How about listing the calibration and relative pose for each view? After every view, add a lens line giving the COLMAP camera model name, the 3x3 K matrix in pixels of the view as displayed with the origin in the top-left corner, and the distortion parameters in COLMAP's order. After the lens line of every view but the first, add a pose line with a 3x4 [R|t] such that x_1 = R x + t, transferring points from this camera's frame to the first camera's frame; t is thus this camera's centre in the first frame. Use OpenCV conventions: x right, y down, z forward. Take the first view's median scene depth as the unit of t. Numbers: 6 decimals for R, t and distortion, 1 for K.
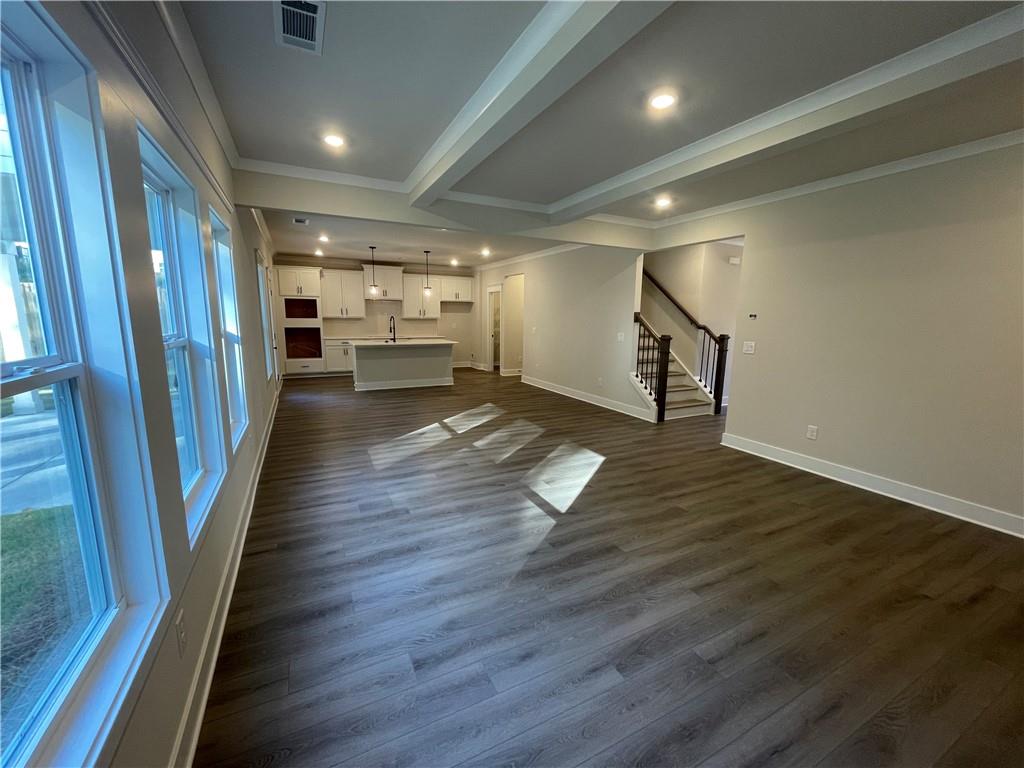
lens RADIAL K [[412.9, 0, 509.2], [0, 412.9, 382.1], [0, 0, 1]] dist [-0.001024, -0.000501]
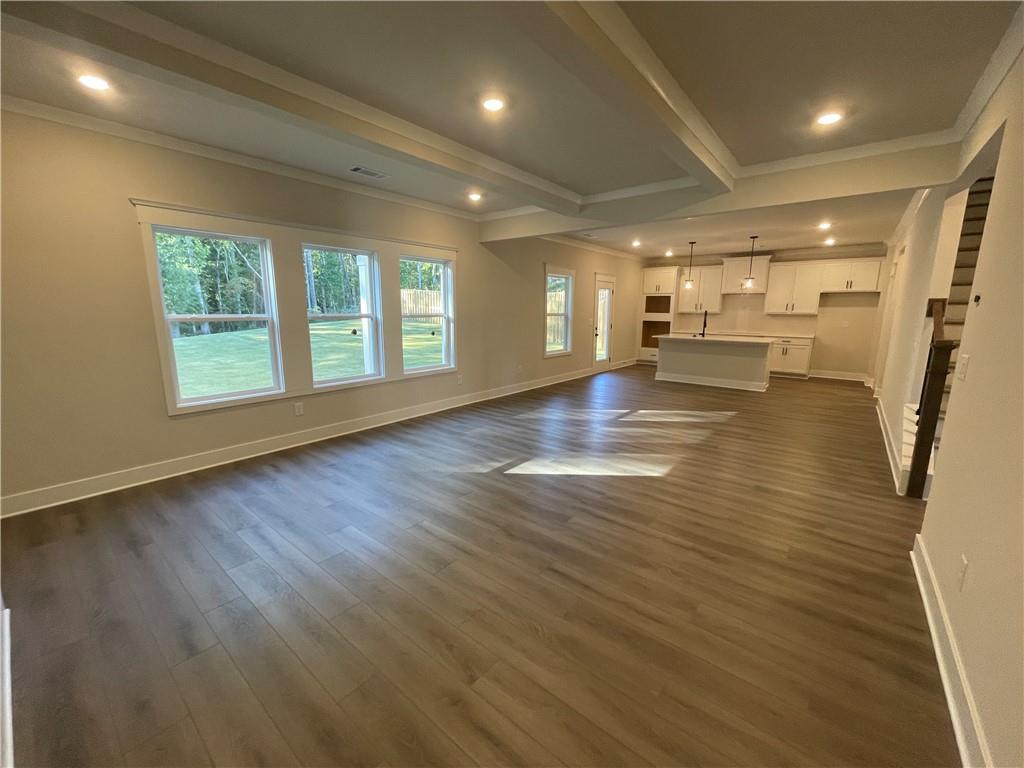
lens RADIAL K [[412.9, 0, 512.1], [0, 412.9, 383.1], [0, 0, 1]] dist [-0.001024, -0.000501]
pose [[0.406509, 0.153308, -0.900693, 0.828292], [-0.149076, 0.983740, 0.100162, -0.038494], [0.901403, 0.093555, 0.422753, 0.362514]]
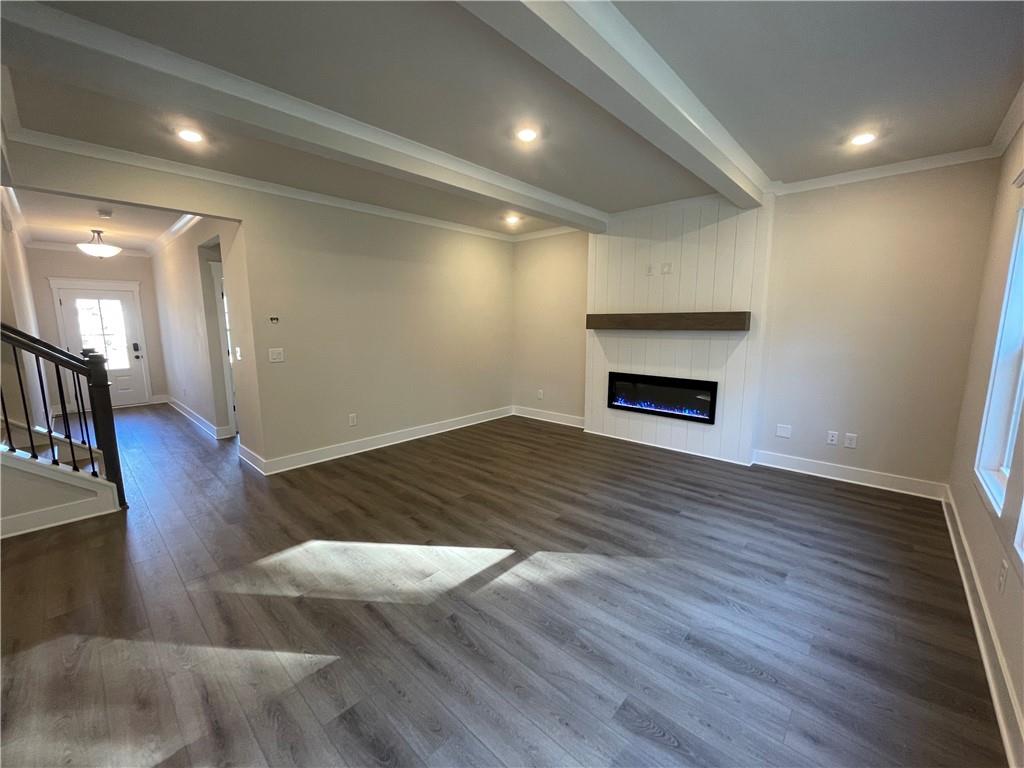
lens RADIAL K [[412.9, 0, 512.4], [0, 412.9, 382.1], [0, 0, 1]] dist [-0.001024, -0.000501]
pose [[-0.352021, -0.150304, 0.923845, -0.436022], [0.149191, 0.965393, 0.213911, -0.147240], [-0.924026, 0.213130, -0.317415, 0.861630]]
